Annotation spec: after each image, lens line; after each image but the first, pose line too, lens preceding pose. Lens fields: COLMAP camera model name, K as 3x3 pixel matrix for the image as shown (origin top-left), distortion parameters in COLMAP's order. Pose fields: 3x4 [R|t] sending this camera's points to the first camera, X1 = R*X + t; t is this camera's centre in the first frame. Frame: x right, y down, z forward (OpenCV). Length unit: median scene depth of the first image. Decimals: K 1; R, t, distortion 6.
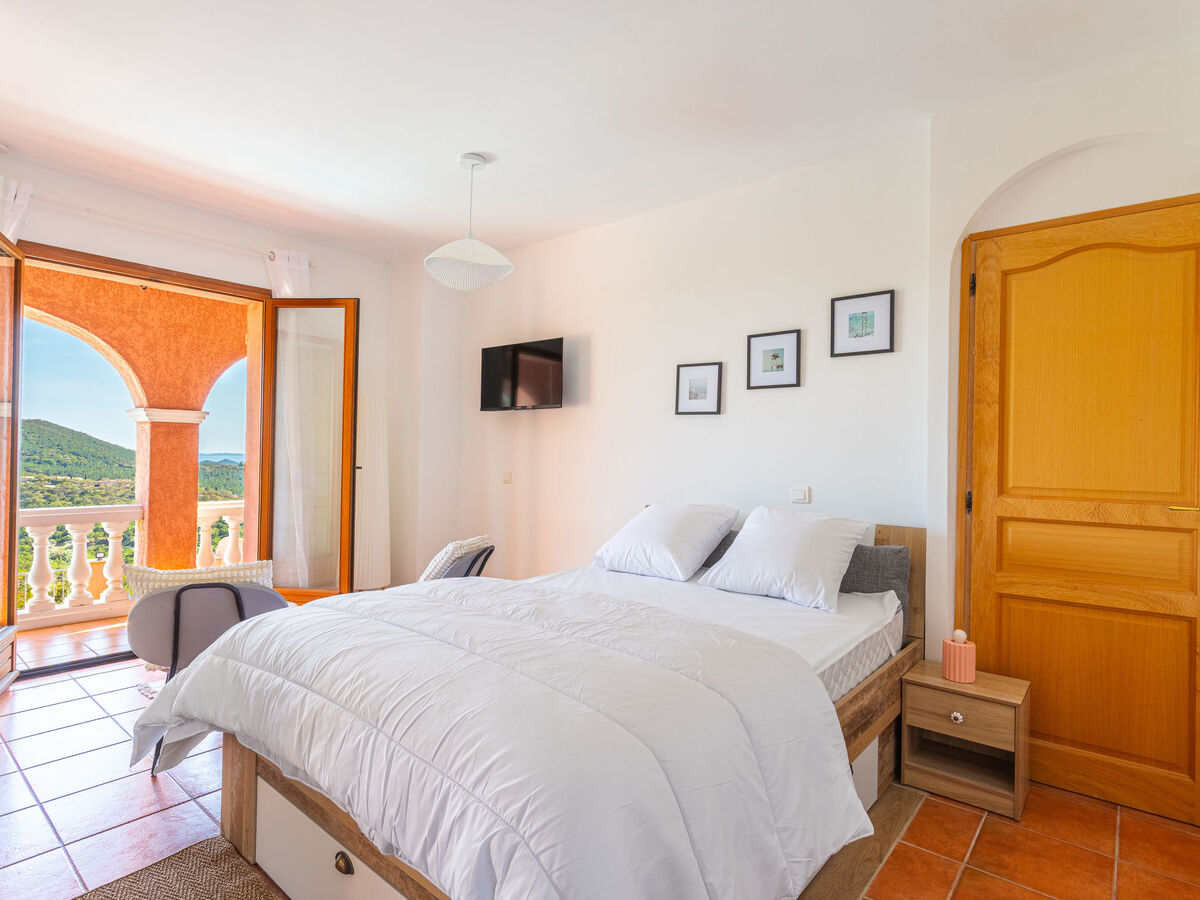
lens RADIAL K [[637.2, 0, 600.0], [0, 637.2, 450.0], [0, 0, 1]] dist [0.003189, 0.000477]
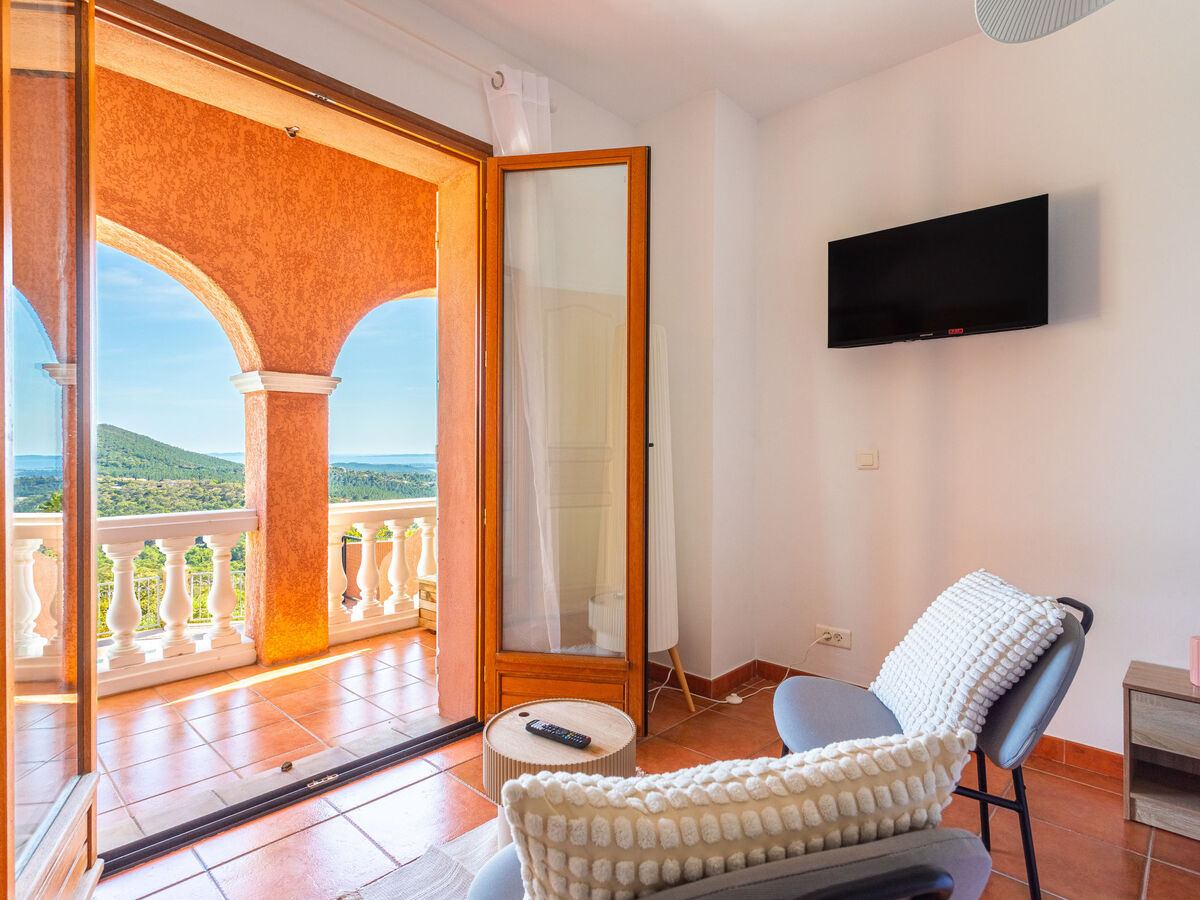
lens RADIAL K [[637.2, 0, 600.0], [0, 637.2, 450.0], [0, 0, 1]] dist [0.003189, 0.000477]
pose [[0.997950, -0.015611, -0.062069, -0.298007], [0.016118, 0.999841, 0.007672, 0.021191], [0.061939, -0.008656, 0.998042, 0.324784]]
